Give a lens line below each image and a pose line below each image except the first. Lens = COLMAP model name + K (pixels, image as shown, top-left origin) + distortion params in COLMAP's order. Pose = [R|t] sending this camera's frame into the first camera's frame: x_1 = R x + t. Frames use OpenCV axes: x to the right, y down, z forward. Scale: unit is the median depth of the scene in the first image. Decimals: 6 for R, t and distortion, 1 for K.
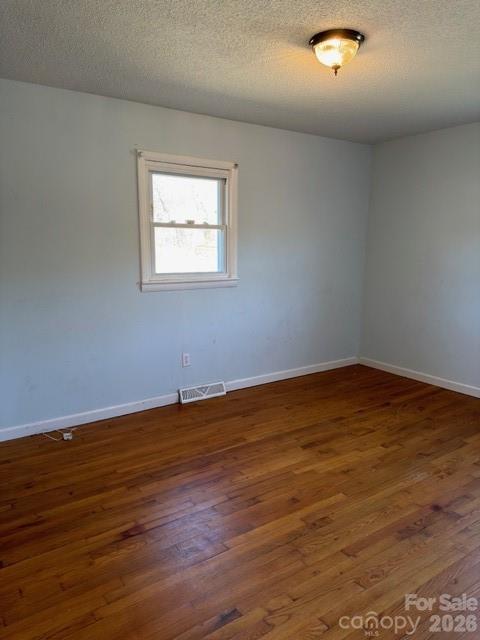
lens RADIAL K [[459.9, 0, 240.0], [0, 459.9, 320.0], [0, 0, 1]] dist [0.007018, -0.000608]
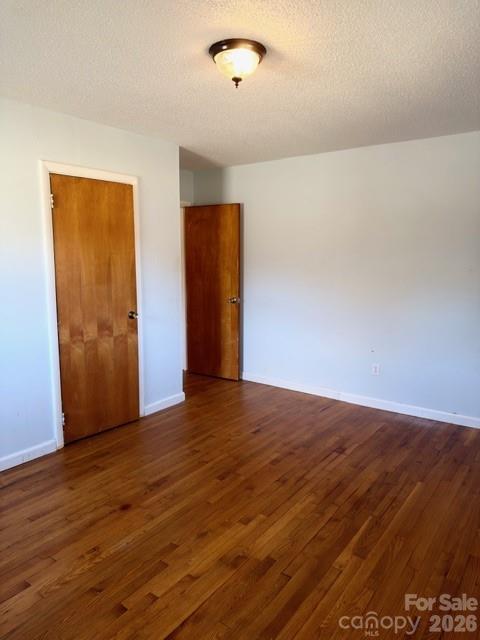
lens RADIAL K [[459.9, 0, 240.0], [0, 459.9, 320.0], [0, 0, 1]] dist [0.007018, -0.000608]
pose [[-0.947686, 0.034779, -0.317305, 0.472650], [-0.064031, 0.953129, 0.295712, -0.327822], [0.312717, 0.300559, -0.901040, 1.823538]]
